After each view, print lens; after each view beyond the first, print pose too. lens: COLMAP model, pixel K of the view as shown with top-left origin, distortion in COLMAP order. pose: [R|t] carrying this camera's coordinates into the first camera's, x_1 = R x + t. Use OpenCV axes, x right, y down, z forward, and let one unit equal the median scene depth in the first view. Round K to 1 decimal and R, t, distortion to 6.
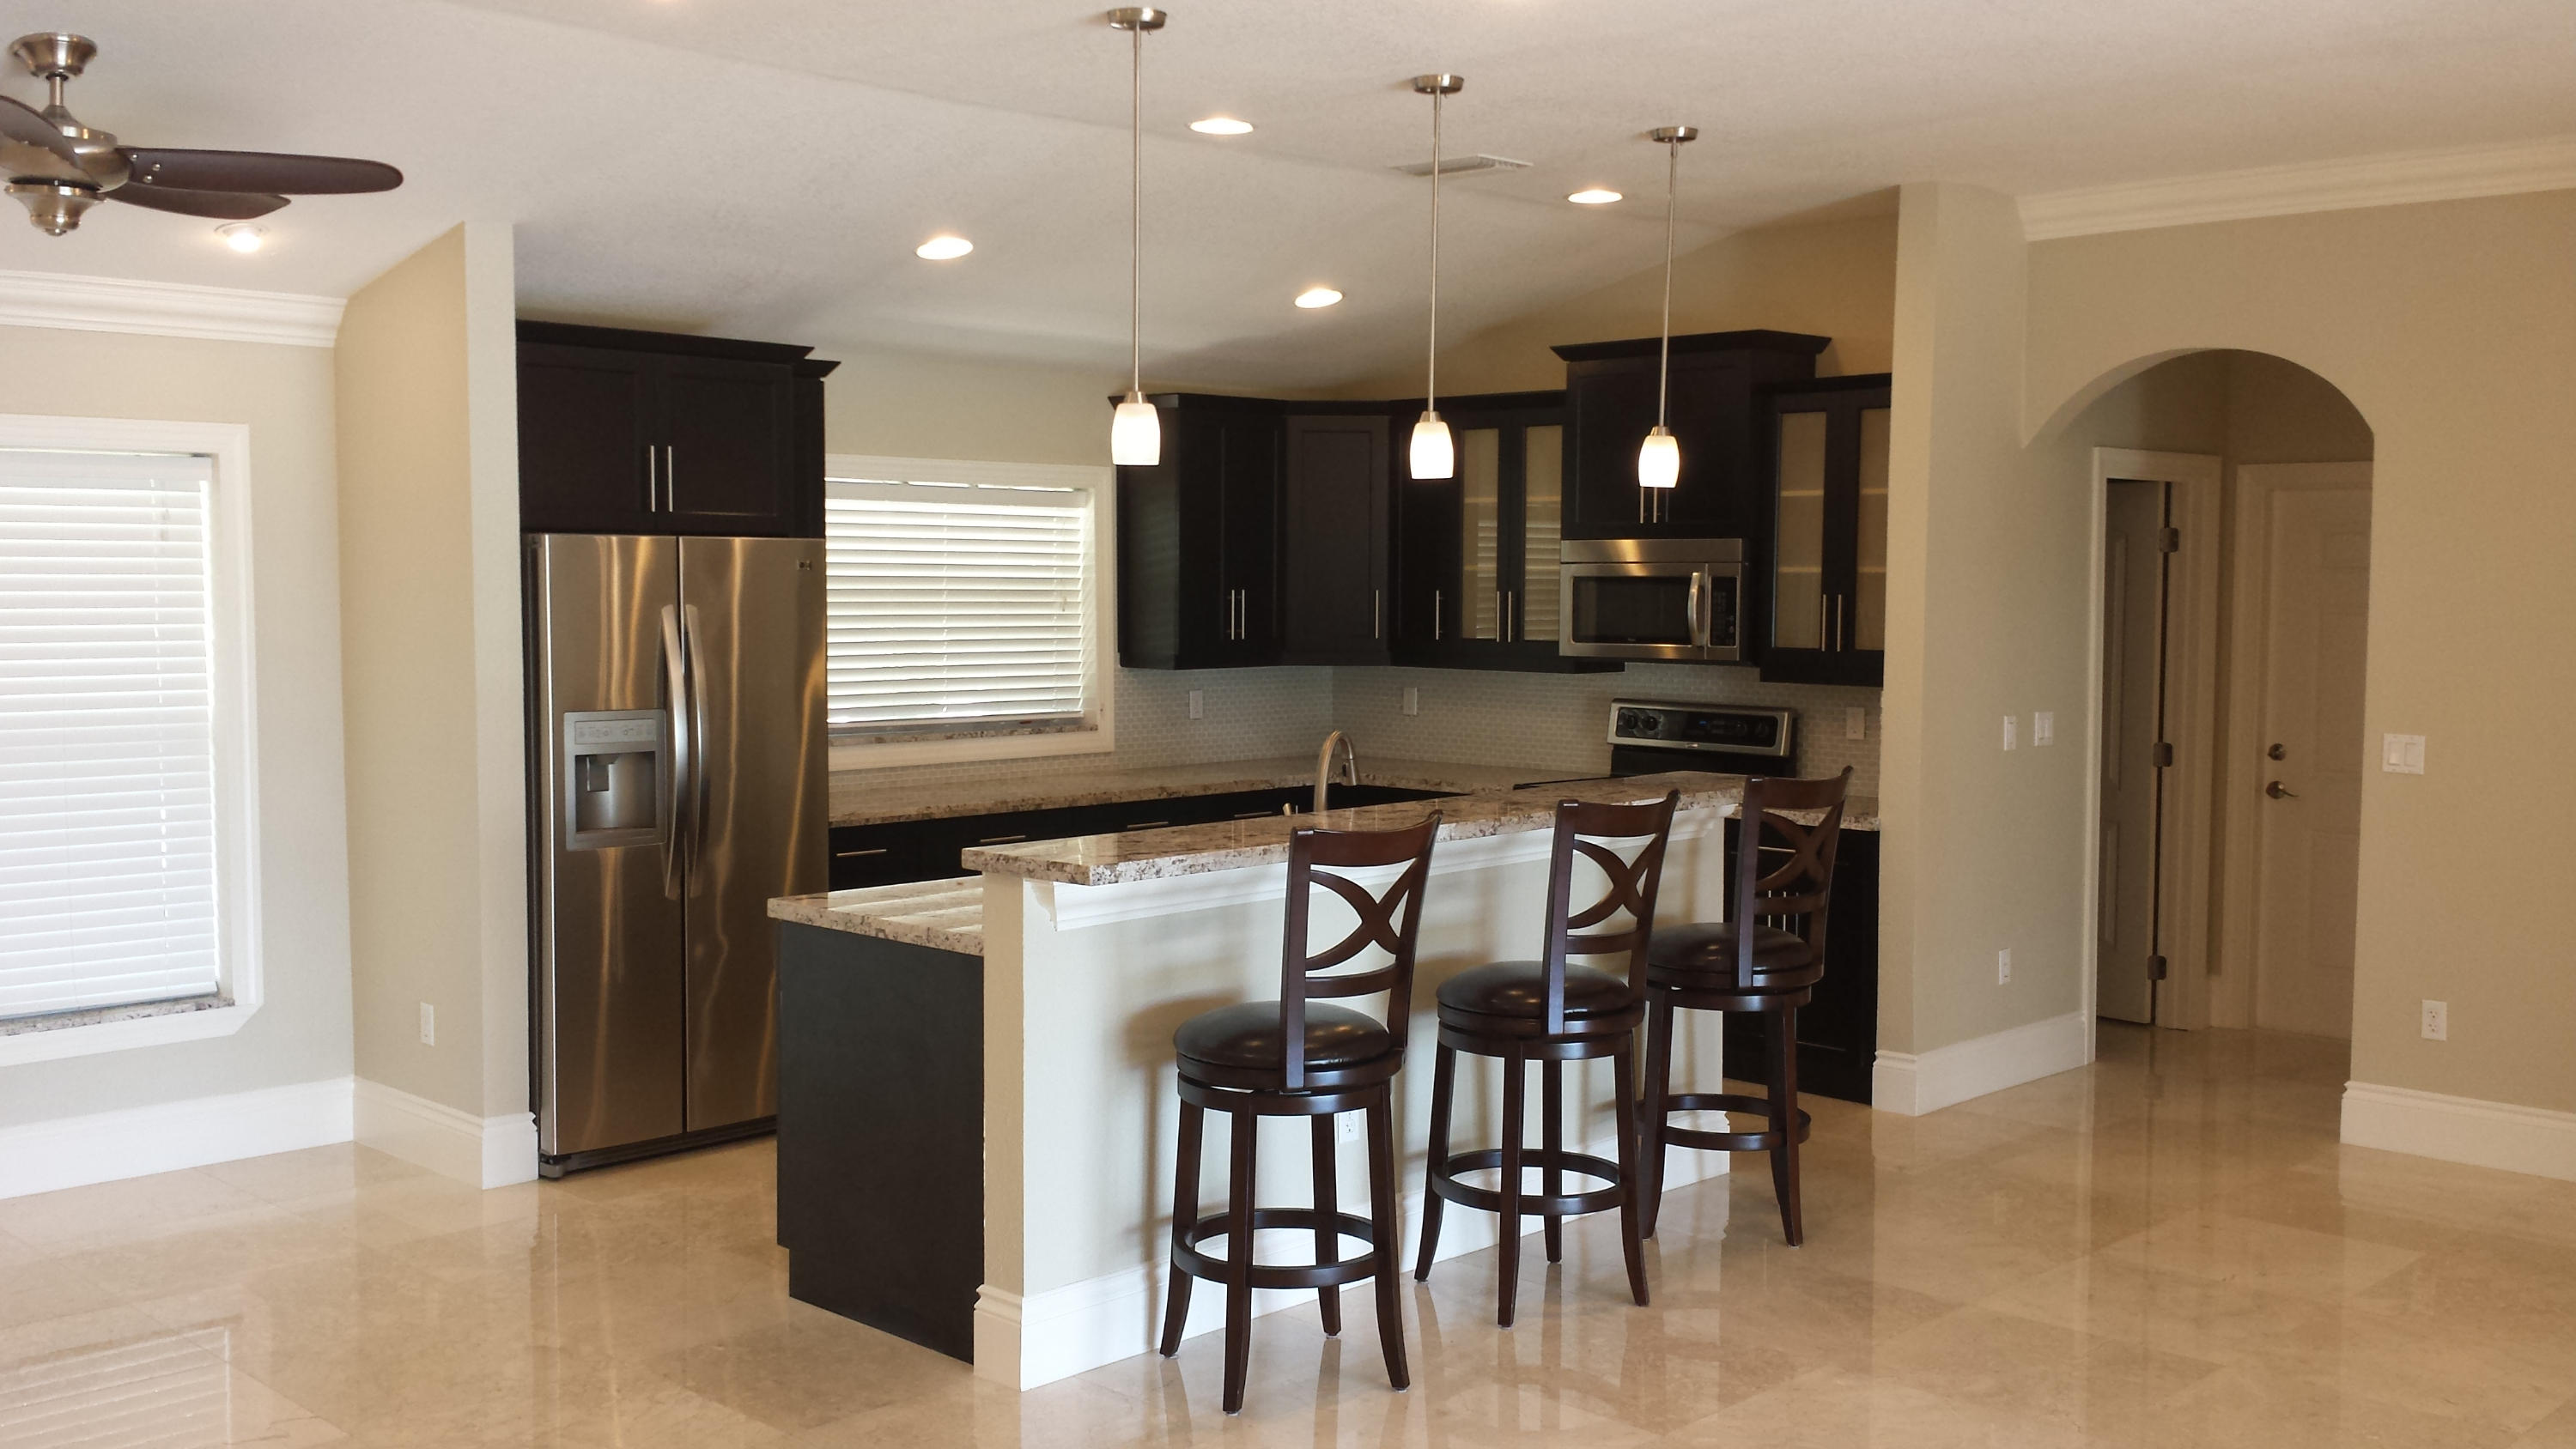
lens RADIAL K [[2407.7, 0, 1288.0], [0, 2407.7, 724.5], [0, 0, 1]] dist [0.090659, -0.296989]
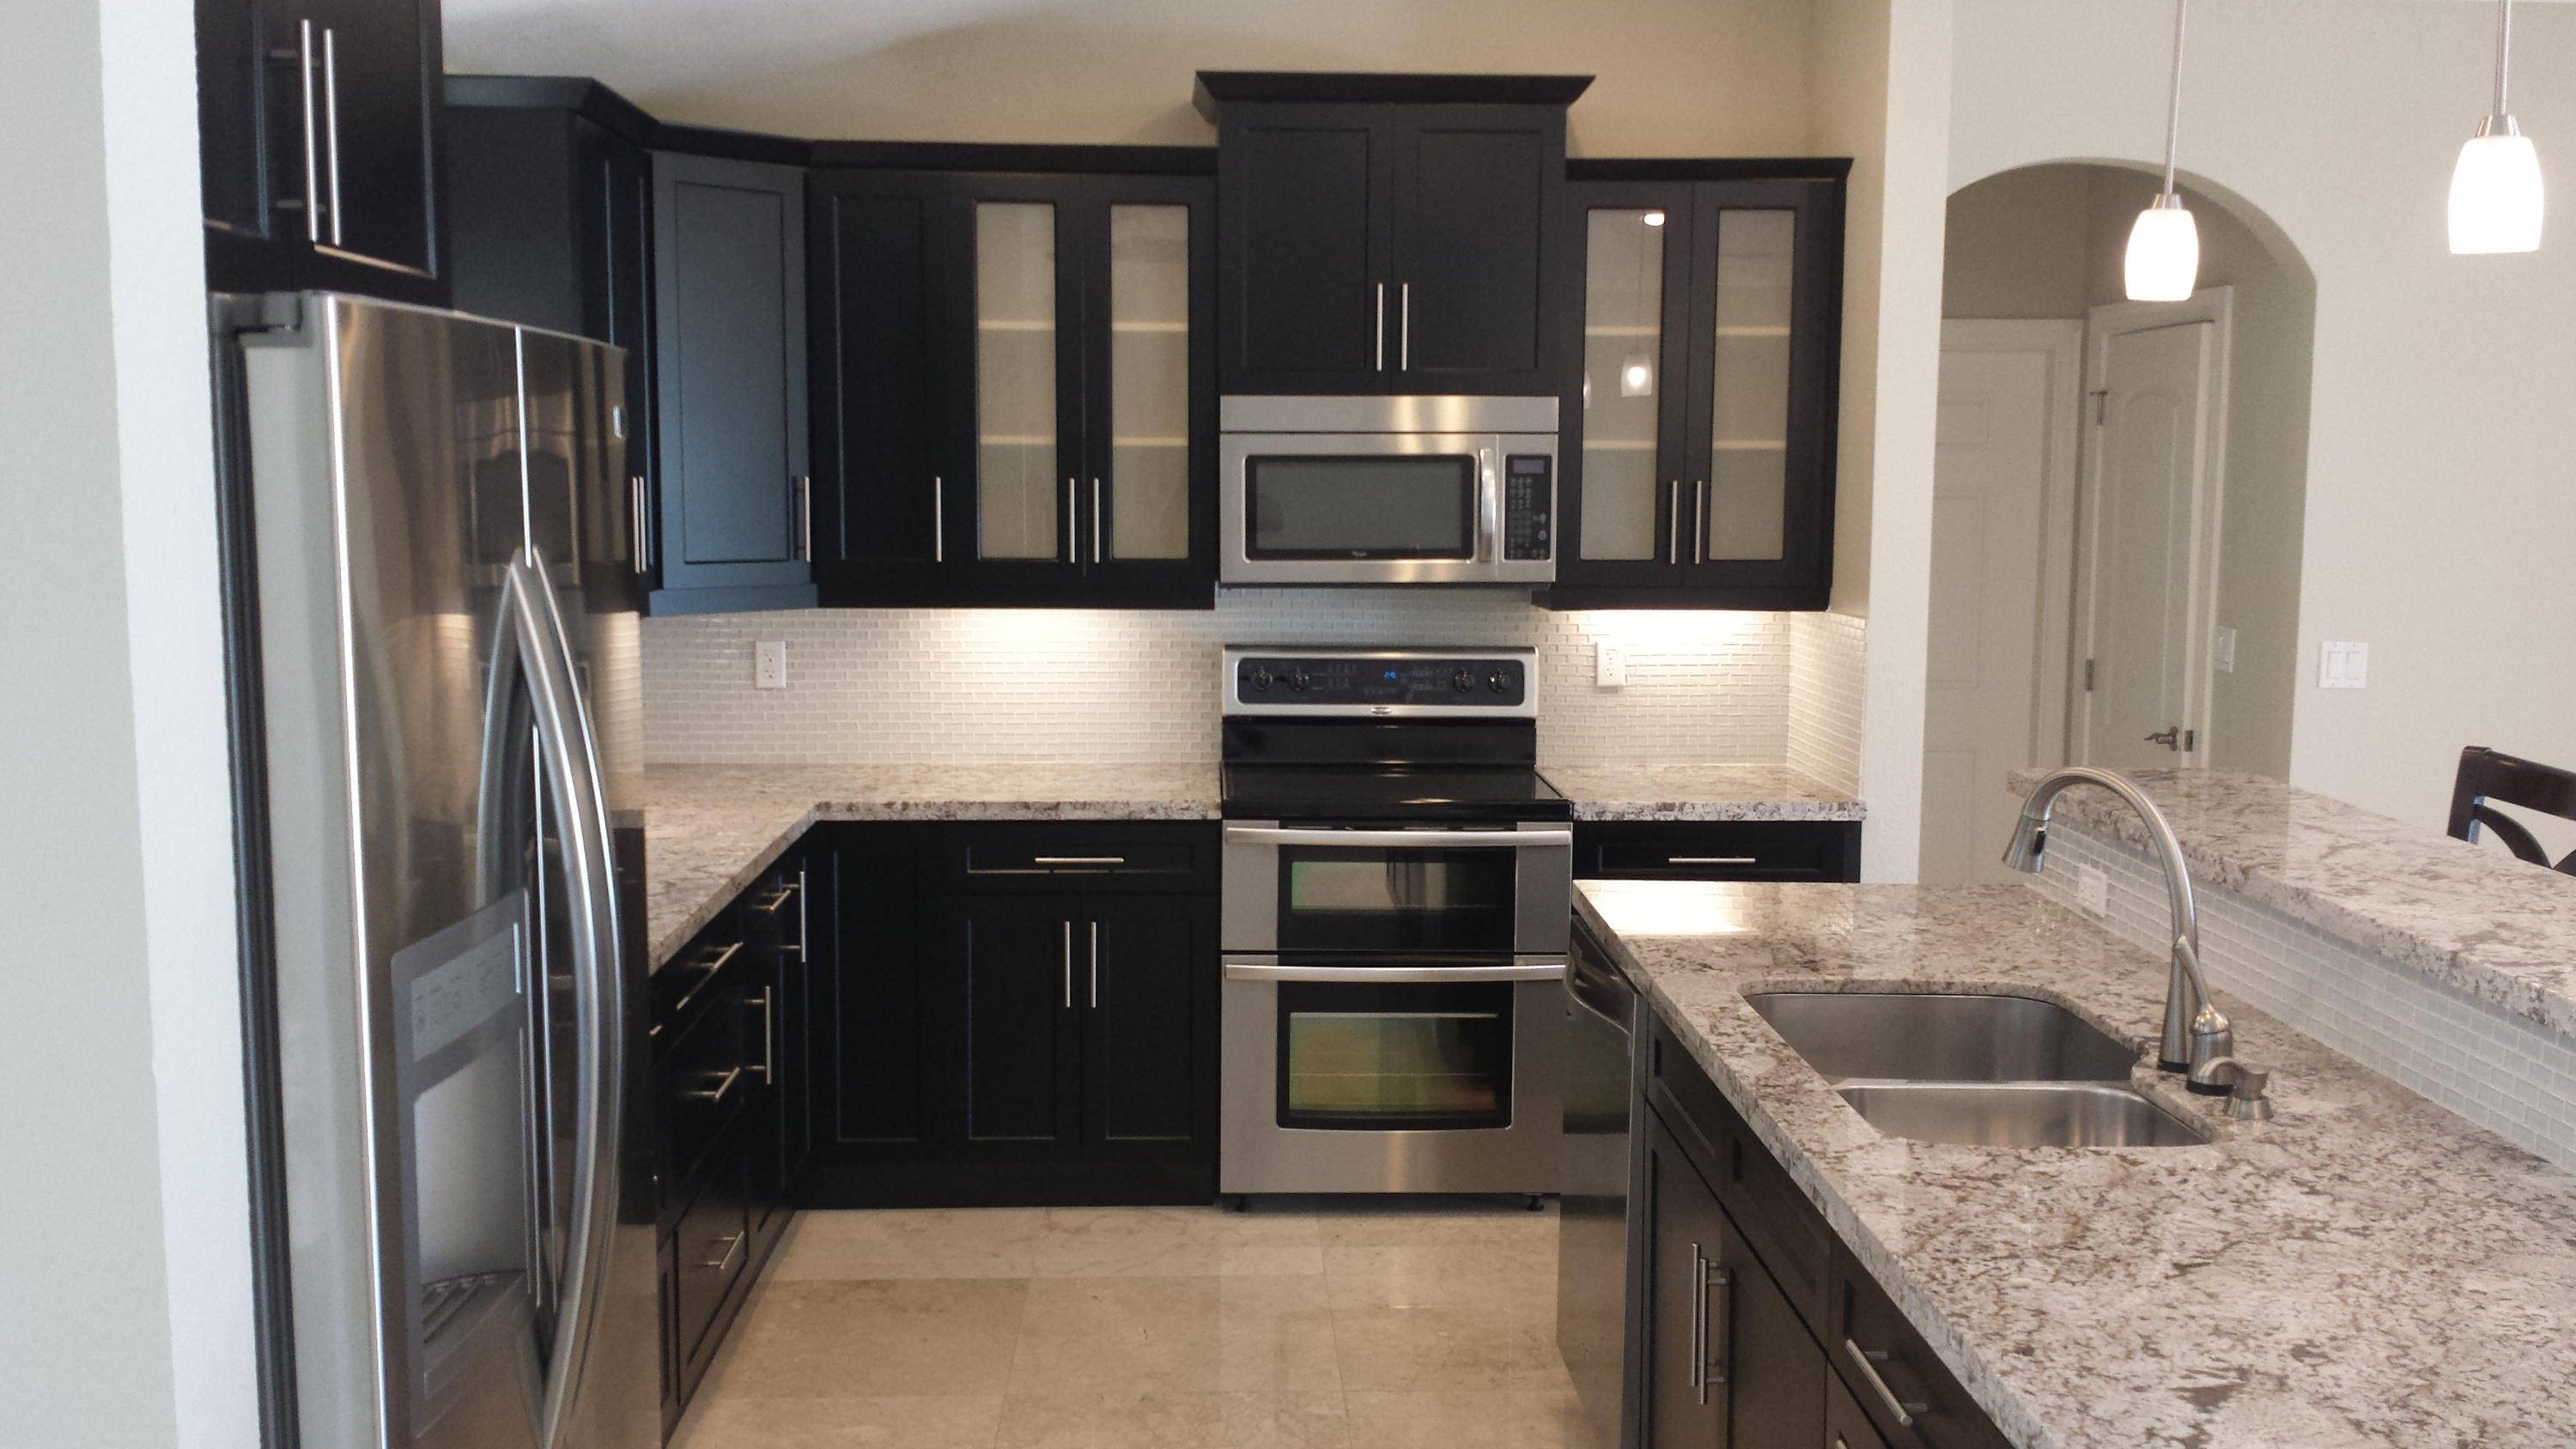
lens RADIAL K [[2407.7, 0, 1288.0], [0, 2407.7, 724.5], [0, 0, 1]] dist [0.090659, -0.296989]
pose [[0.684966, -0.085500, 0.723540, -0.342436], [0.043454, 0.996117, 0.076573, -0.040585], [-0.727278, -0.021009, 0.686022, 0.585917]]
